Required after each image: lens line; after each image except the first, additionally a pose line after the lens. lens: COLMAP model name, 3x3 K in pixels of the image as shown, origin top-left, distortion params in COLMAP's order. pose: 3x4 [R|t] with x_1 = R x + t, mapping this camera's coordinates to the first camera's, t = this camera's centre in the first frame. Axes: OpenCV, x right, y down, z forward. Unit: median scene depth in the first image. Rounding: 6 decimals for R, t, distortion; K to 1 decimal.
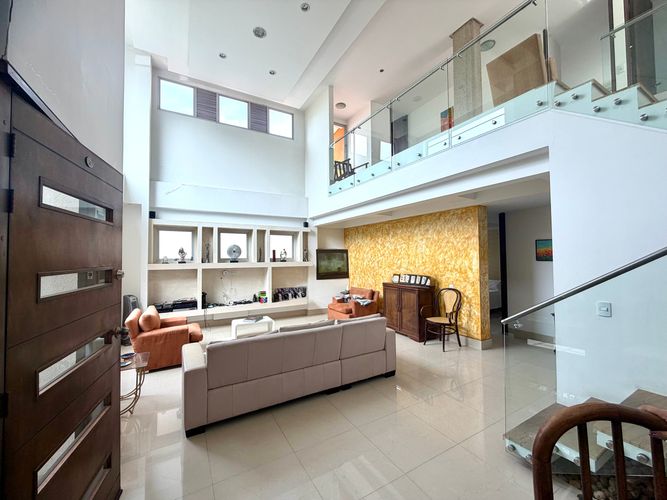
lens RADIAL K [[265.4, 0, 330.2], [0, 265.4, 253.8], [0, 0, 1]] dist [-0.001599, 0.000406]
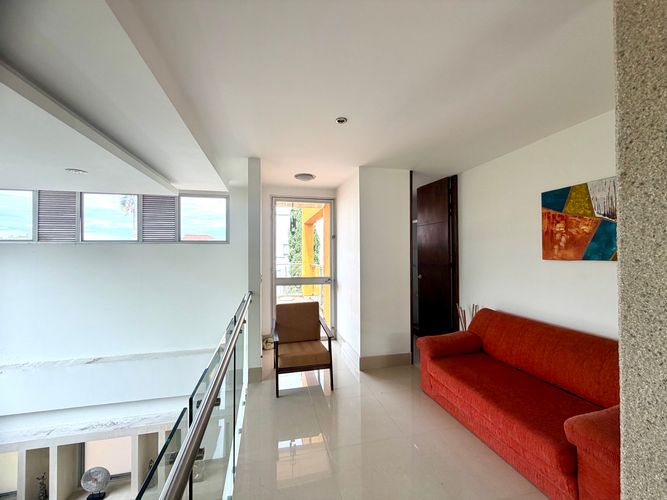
lens RADIAL K [[265.4, 0, 330.6], [0, 265.4, 248.4], [0, 0, 1]] dist [-0.001599, 0.000406]
pose [[0.958313, -0.001472, -0.285715, 0.268674], [0.004275, 0.999949, 0.009185, -0.503597], [0.285687, -0.010024, 0.958270, 0.631683]]
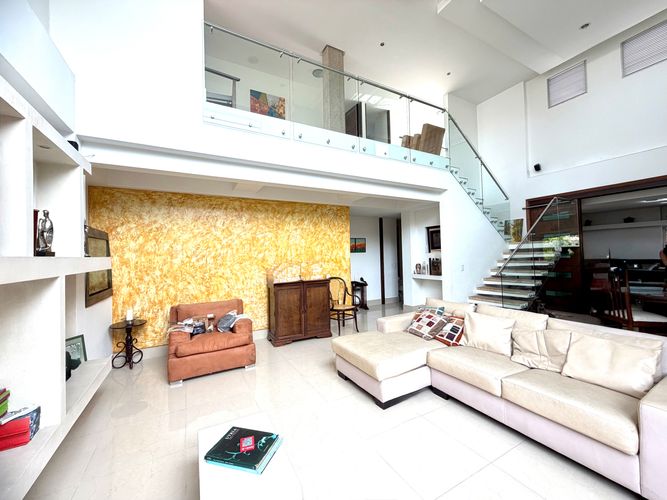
lens RADIAL K [[265.4, 0, 337.5], [0, 265.4, 246.1], [0, 0, 1]] dist [-0.001599, 0.000406]
pose [[0.024312, 0.026456, 0.999354, -0.485987], [0.001501, 0.999648, -0.026501, 0.024148], [-0.999703, 0.002145, 0.024264, 0.738513]]
